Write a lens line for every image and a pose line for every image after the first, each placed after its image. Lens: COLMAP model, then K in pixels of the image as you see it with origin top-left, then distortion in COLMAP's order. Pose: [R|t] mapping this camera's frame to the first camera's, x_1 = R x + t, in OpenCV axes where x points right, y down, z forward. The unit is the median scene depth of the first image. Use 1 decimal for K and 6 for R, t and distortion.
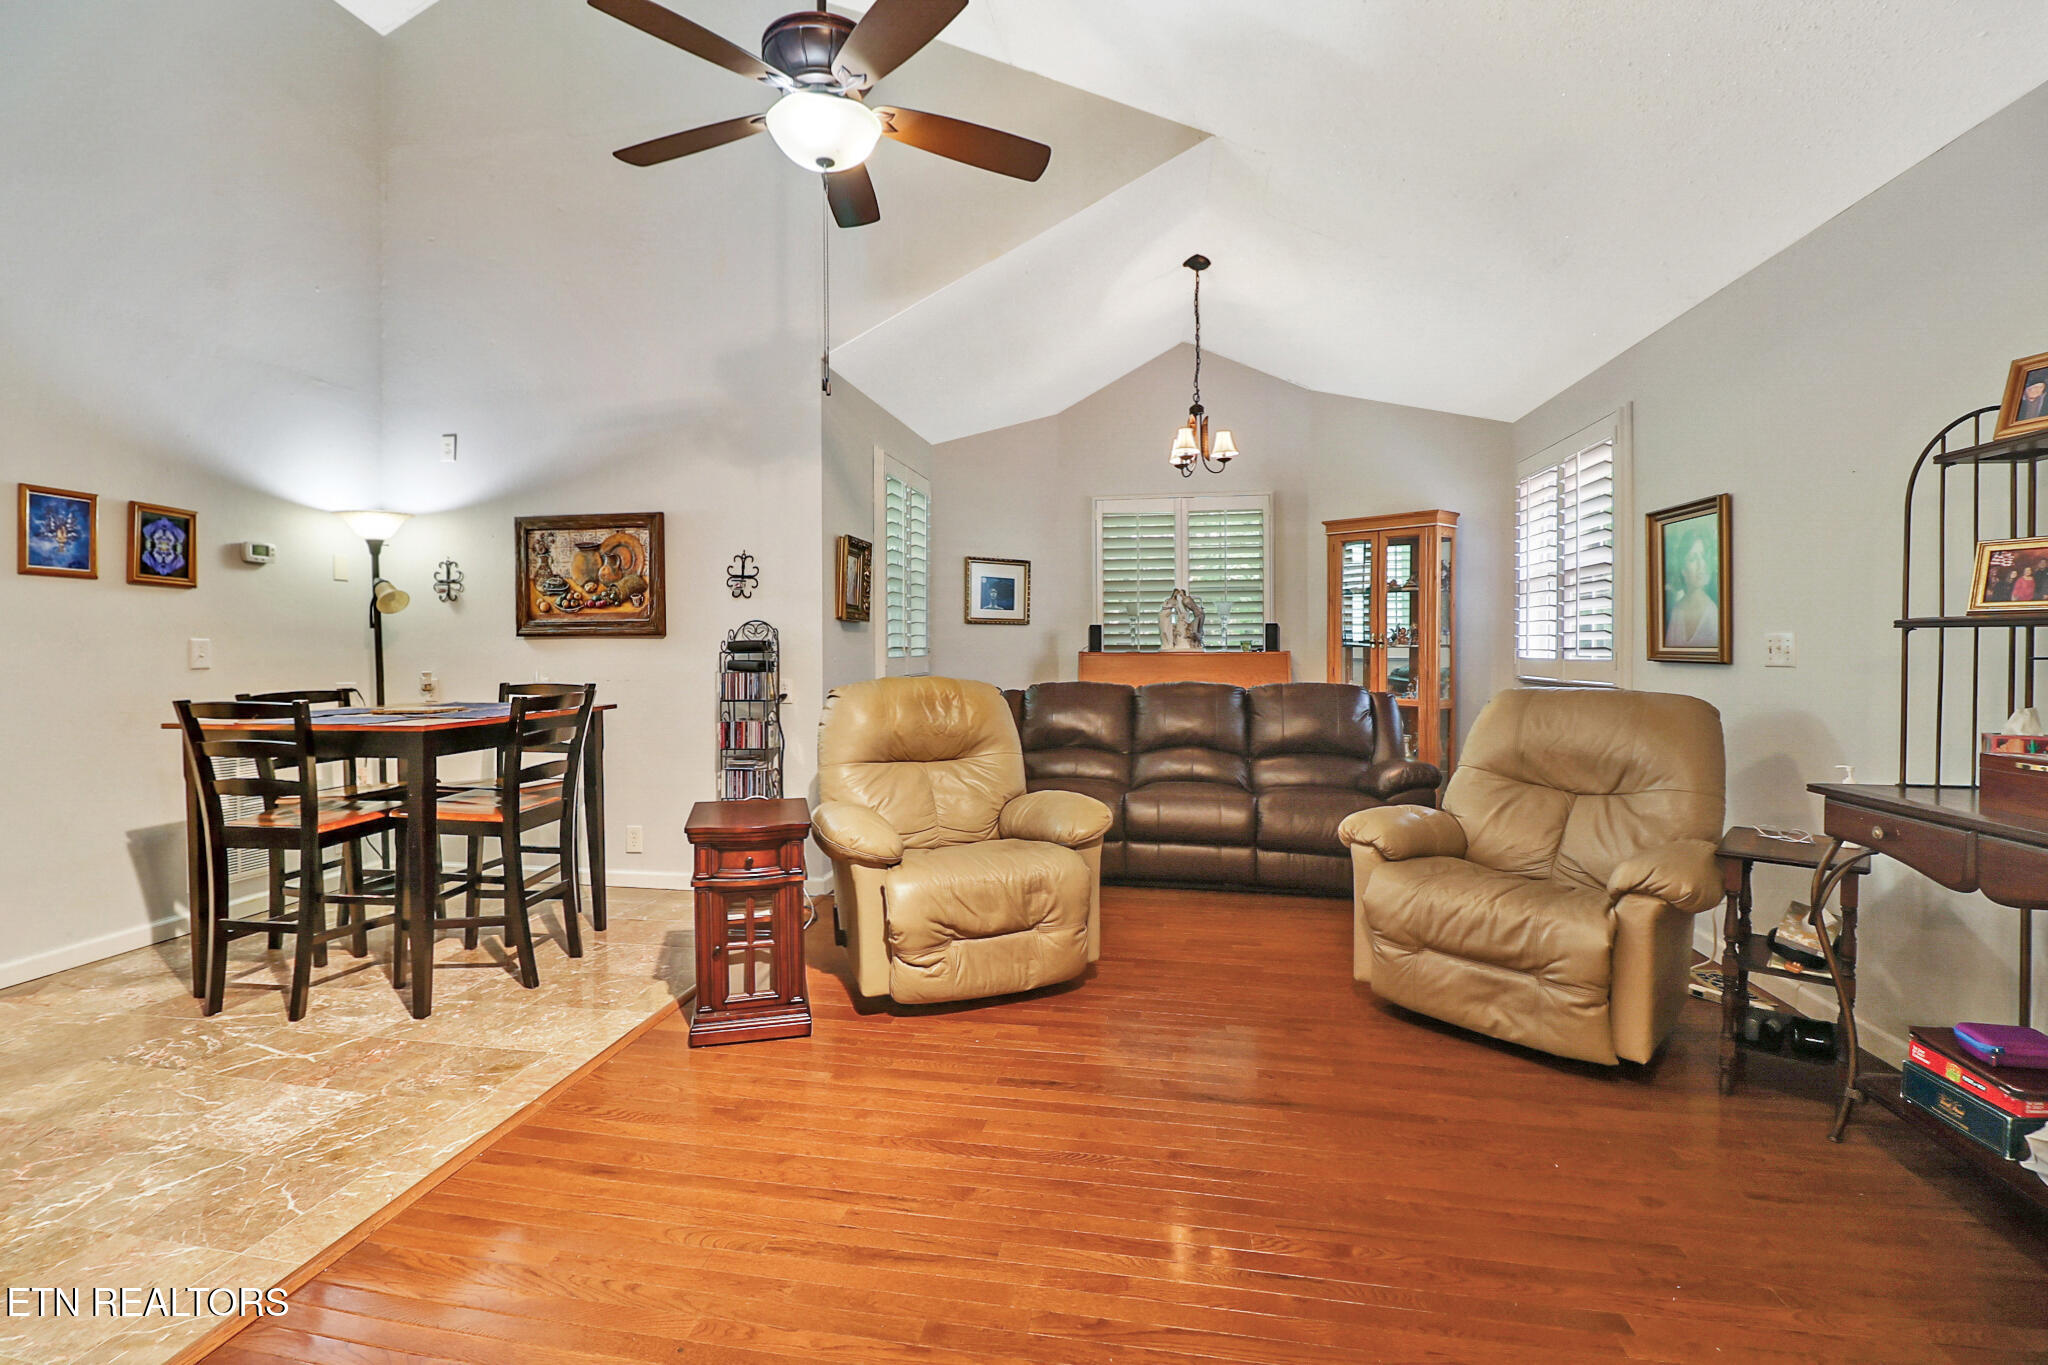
lens RADIAL K [[964.6, 0, 1015.8], [0, 964.6, 647.7], [0, 0, 1]] dist [0.018964, -0.016036]
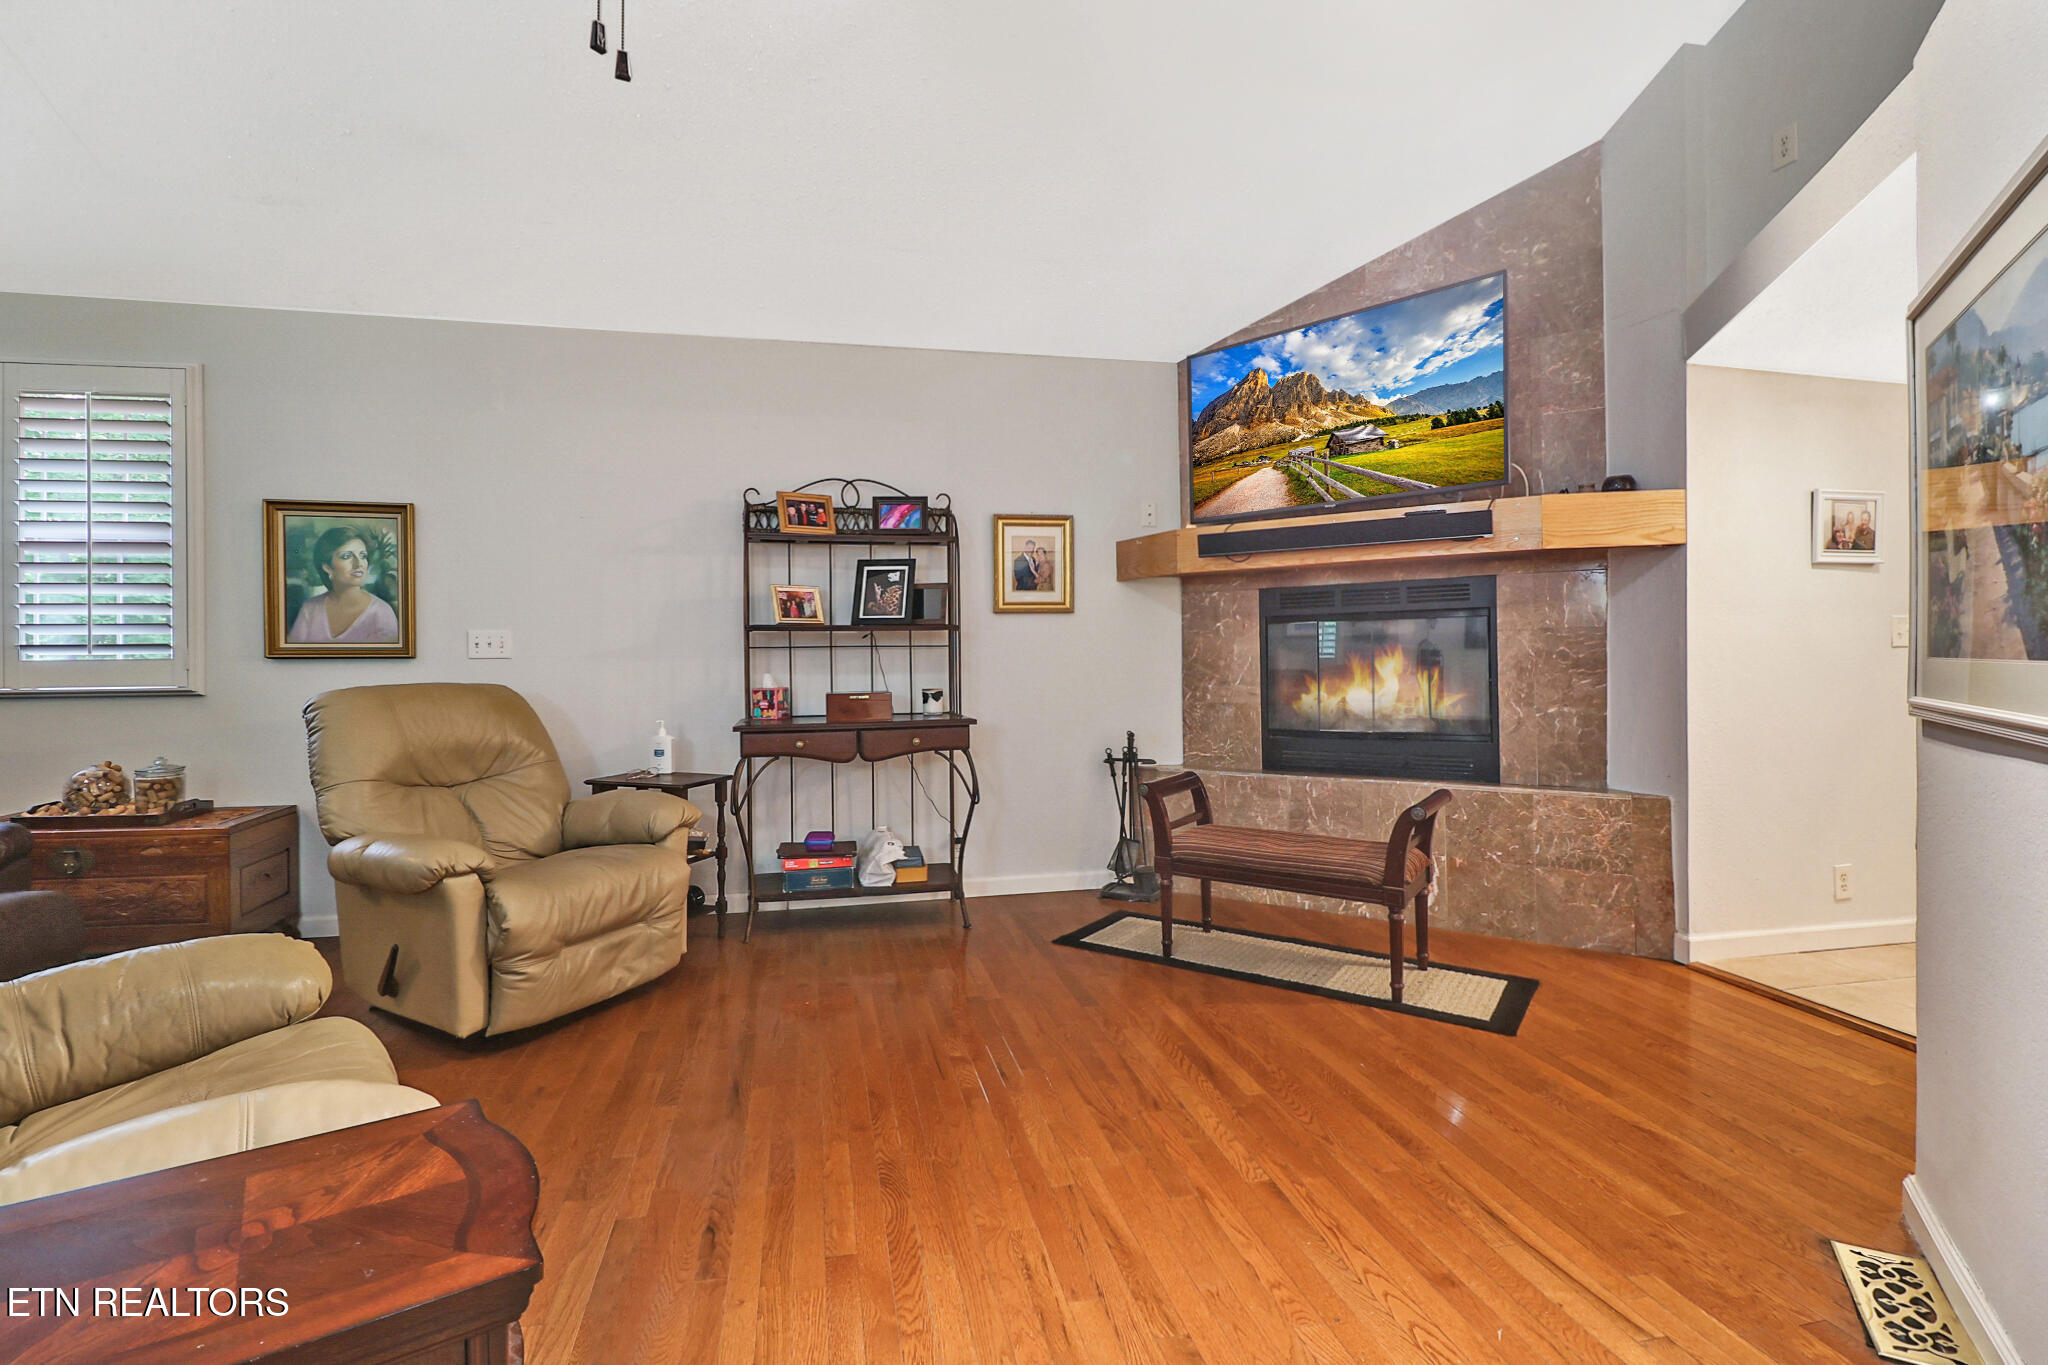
lens RADIAL K [[930.1, 0, 1025.9], [0, 930.1, 663.3], [0, 0, 1]] dist [-0.001314, -0.016652]
pose [[-0.407275, -0.010441, 0.913246, -0.670617], [0.005363, 0.999890, 0.013823, 0.015074], [-0.913290, 0.010528, -0.407175, 1.033168]]
